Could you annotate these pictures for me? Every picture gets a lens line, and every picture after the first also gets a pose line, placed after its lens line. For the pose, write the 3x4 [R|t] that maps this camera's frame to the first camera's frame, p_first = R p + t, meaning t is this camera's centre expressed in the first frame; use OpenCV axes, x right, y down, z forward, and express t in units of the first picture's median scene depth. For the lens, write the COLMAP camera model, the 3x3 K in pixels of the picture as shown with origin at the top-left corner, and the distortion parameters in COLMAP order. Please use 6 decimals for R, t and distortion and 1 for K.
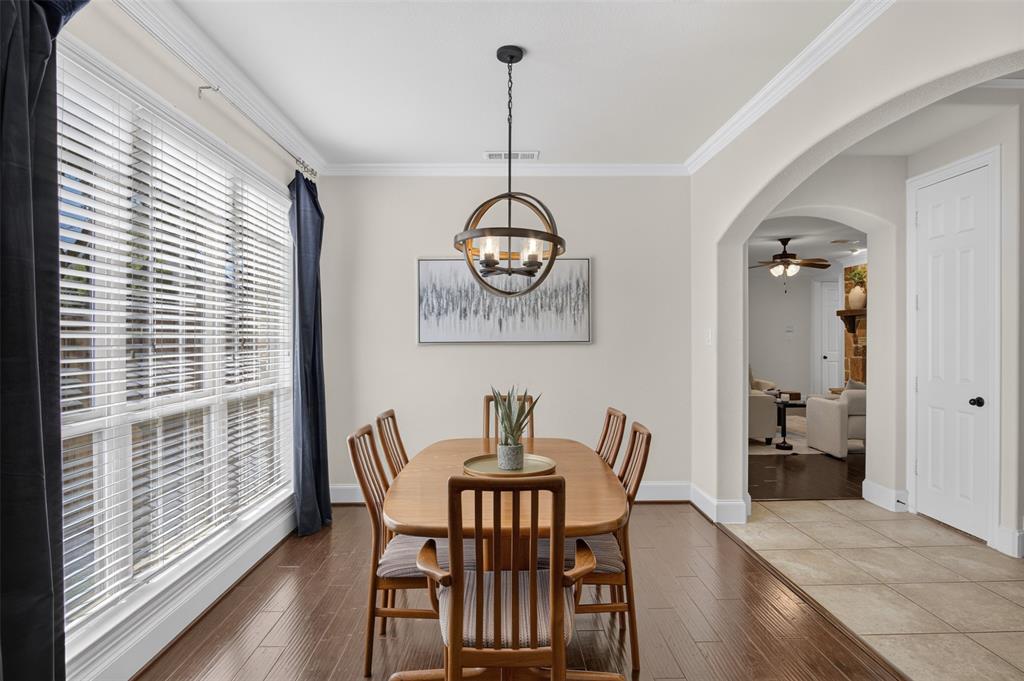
lens RADIAL K [[549.8, 0, 511.2], [0, 549.8, 340.7], [0, 0, 1]] dist [-0.026288, 0.000771]
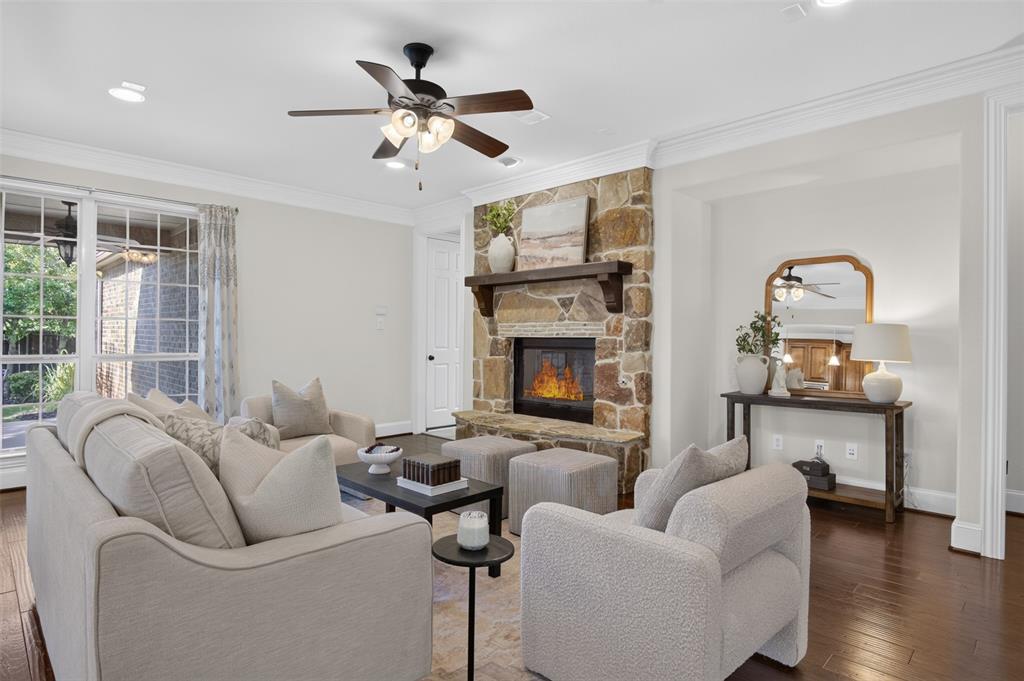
lens RADIAL K [[549.8, 0, 512.6], [0, 549.8, 337.9], [0, 0, 1]] dist [-0.026288, 0.000771]
pose [[0.717000, 0.007841, 0.697029, 0.230914], [-0.007829, 0.999964, -0.003196, 0.010661], [-0.697029, -0.003165, 0.717036, 0.551135]]
